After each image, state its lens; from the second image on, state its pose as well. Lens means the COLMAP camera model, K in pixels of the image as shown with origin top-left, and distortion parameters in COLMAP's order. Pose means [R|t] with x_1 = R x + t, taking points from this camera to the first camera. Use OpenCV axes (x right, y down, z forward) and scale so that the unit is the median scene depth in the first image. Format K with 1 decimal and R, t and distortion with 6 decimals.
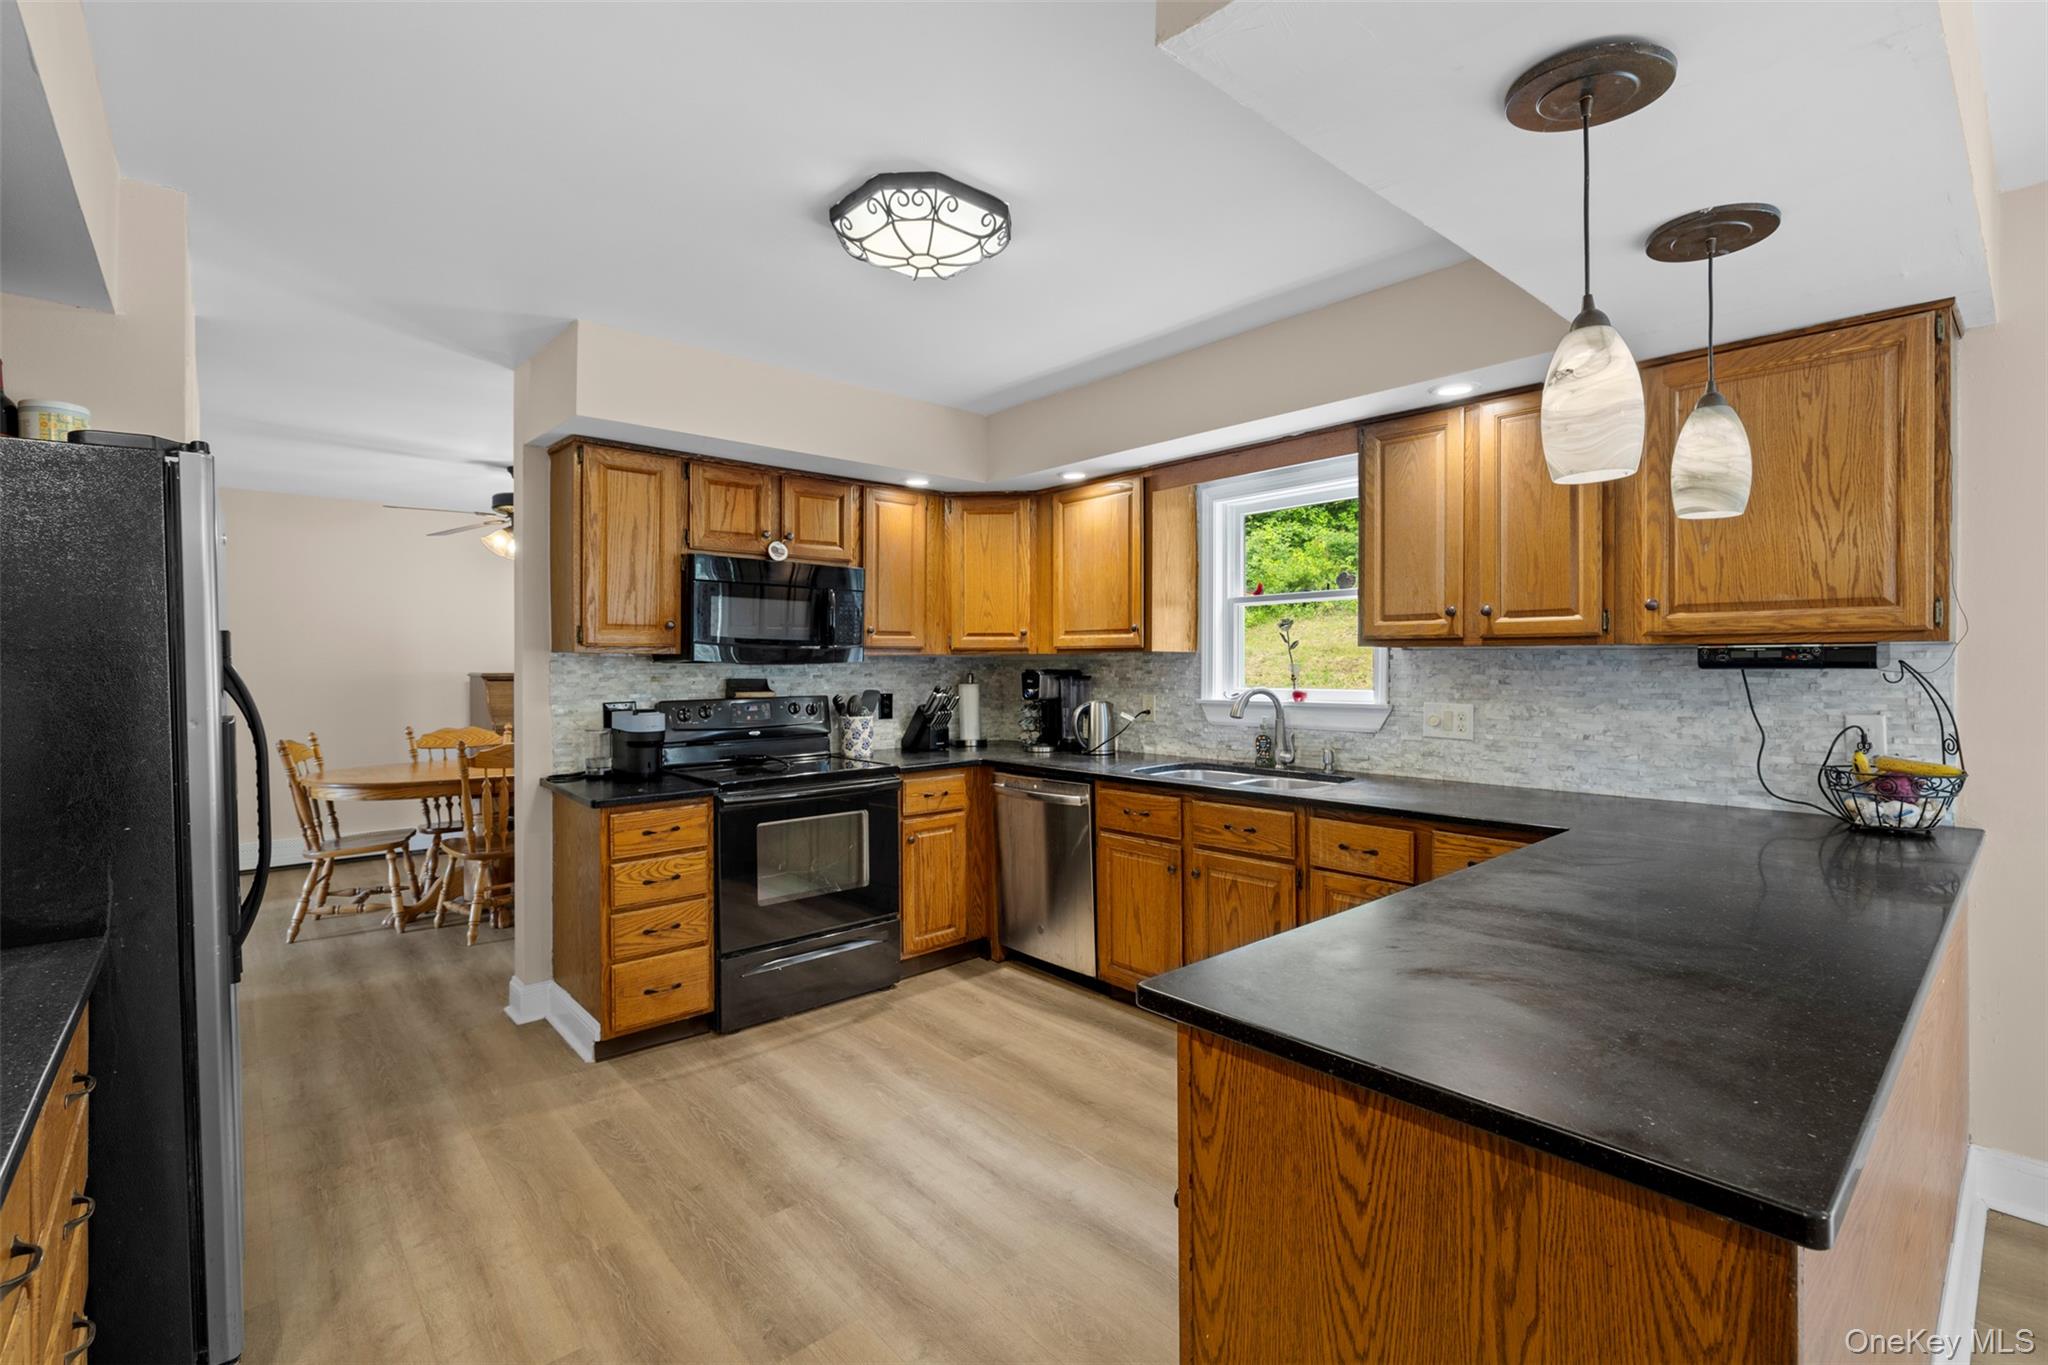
lens RADIAL K [[912.8, 0, 1034.6], [0, 912.8, 671.3], [0, 0, 1]] dist [-0.013008, 0.001642]
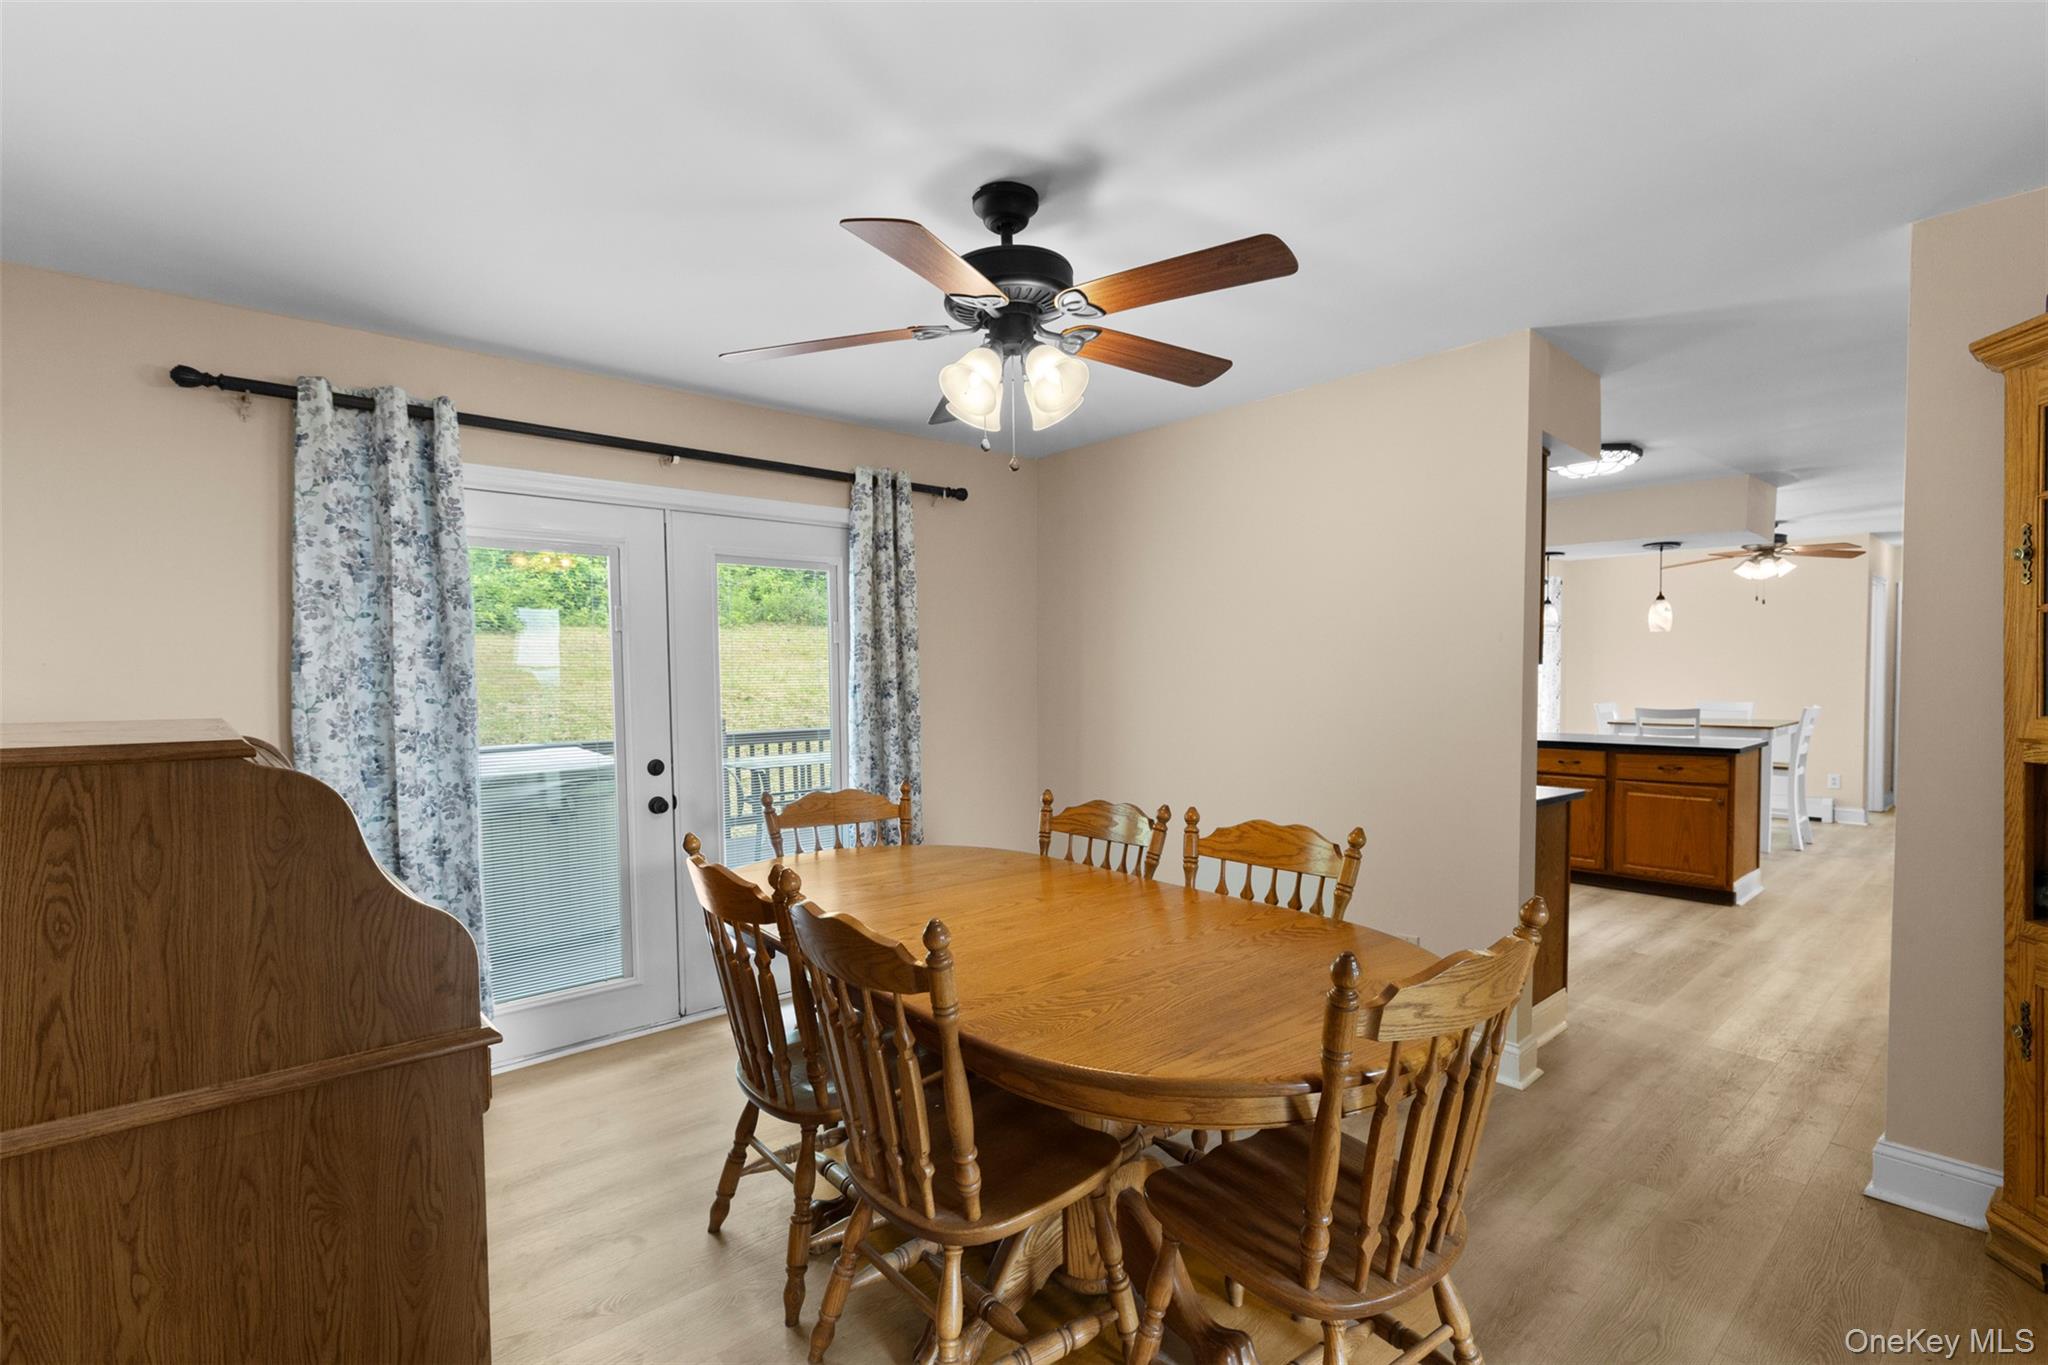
lens RADIAL K [[912.8, 0, 1040.7], [0, 912.8, 708.1], [0, 0, 1]] dist [-0.013008, 0.001642]
pose [[0.018120, -0.036760, 0.999160, -1.441379], [0.015028, 0.999221, 0.036489, -0.017517], [-0.999723, 0.014354, 0.018658, 1.446973]]
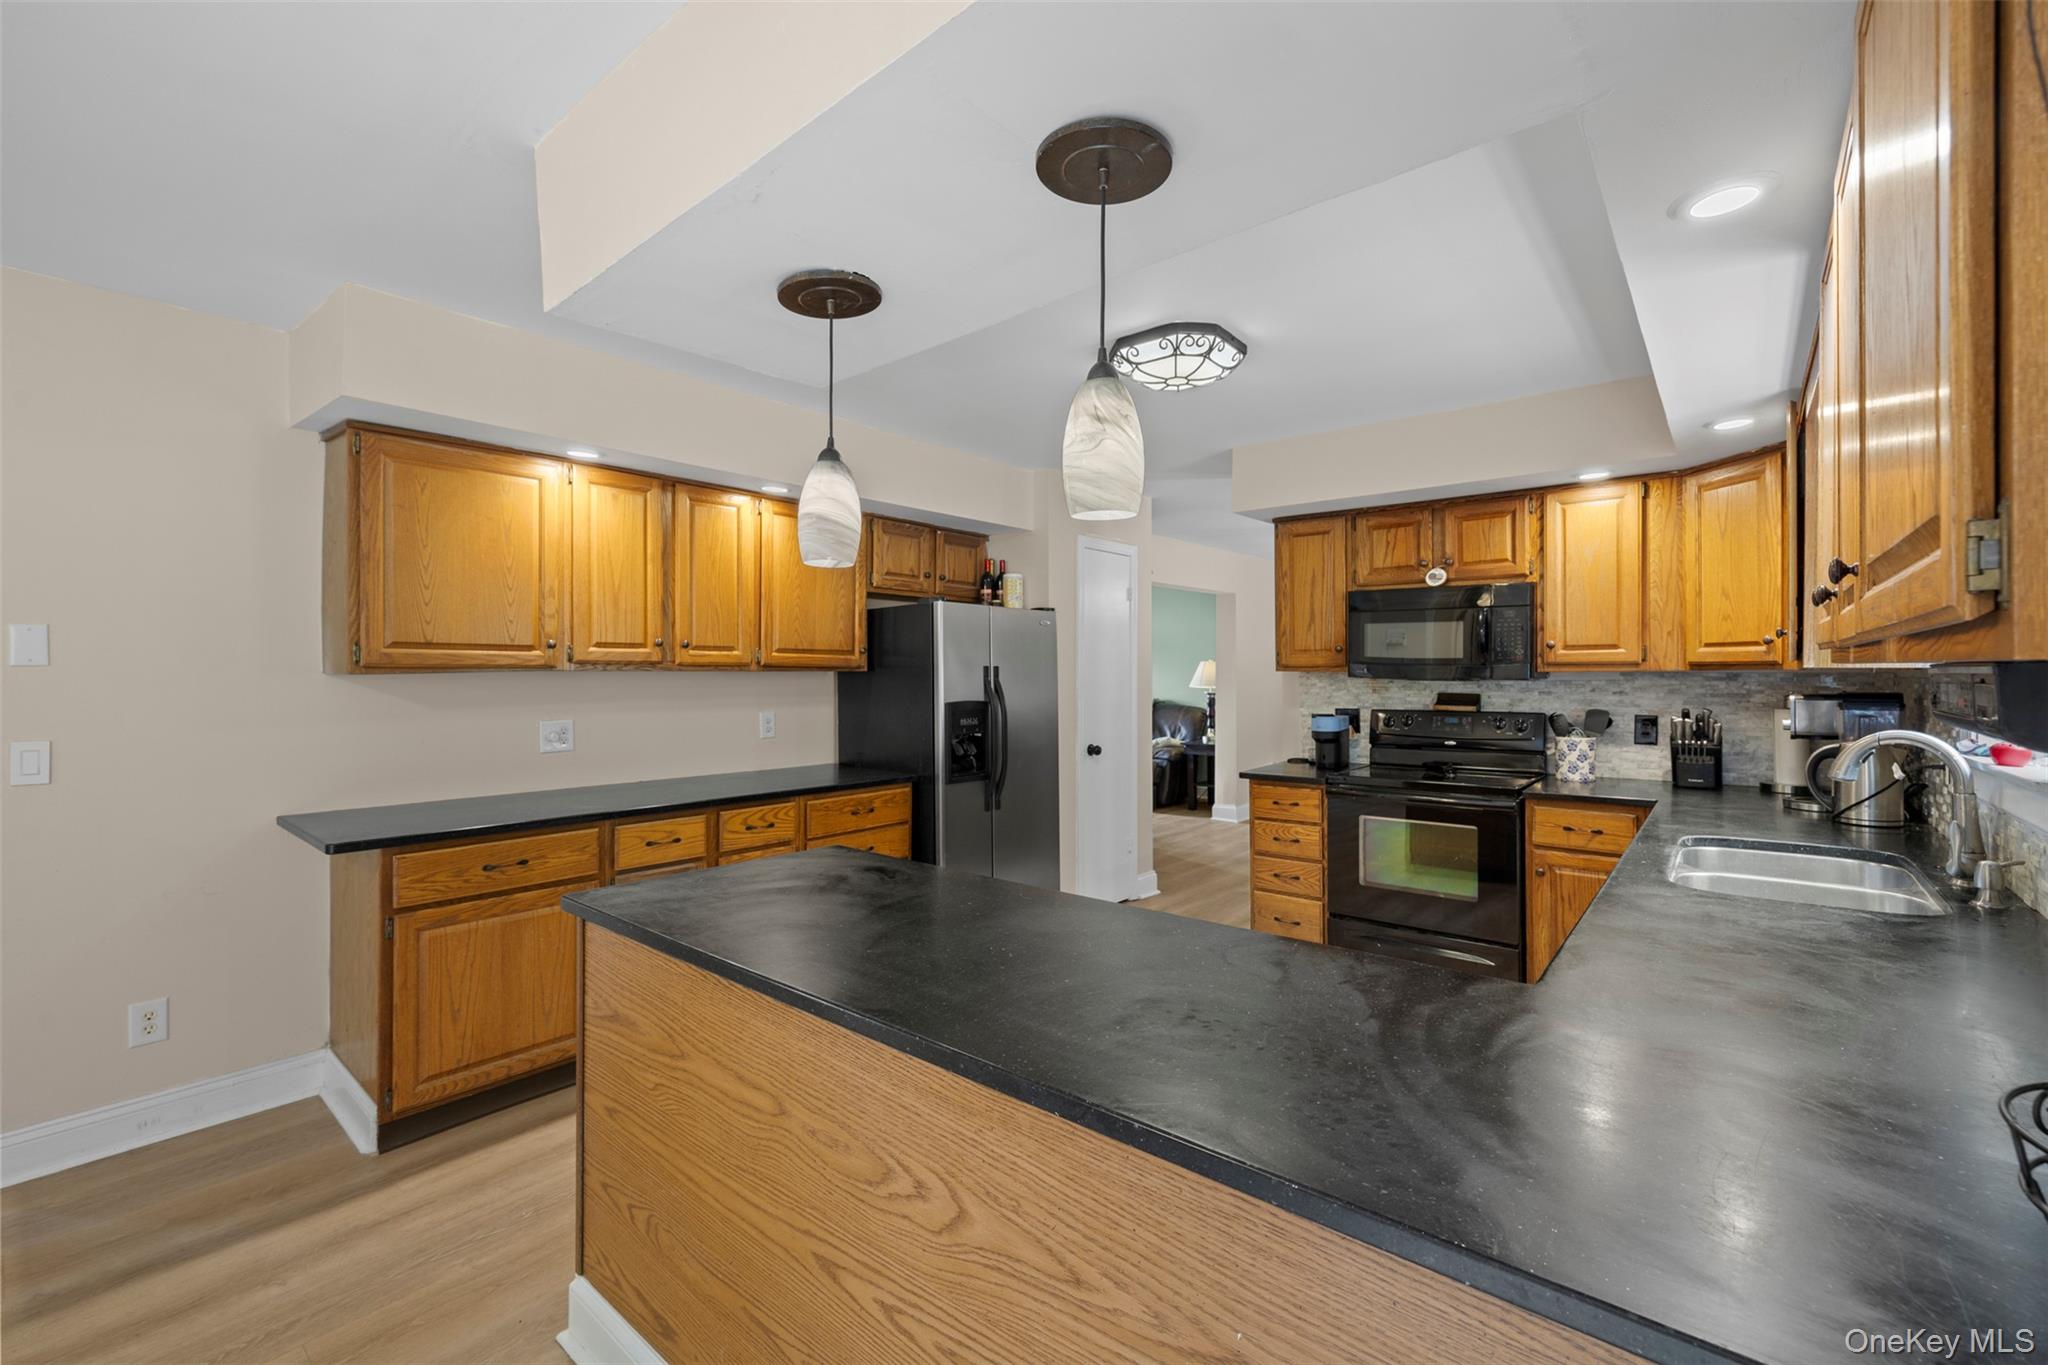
lens RADIAL K [[864.1, 0, 1023.3], [0, 864.1, 671.0], [0, 0, 1]] dist [-0.001615, 0.000966]
pose [[0.143251, 0.004068, -0.989678, 0.730008], [-0.006793, 0.999972, 0.003127, -0.020459], [0.989663, 0.006275, 0.143274, 0.393222]]
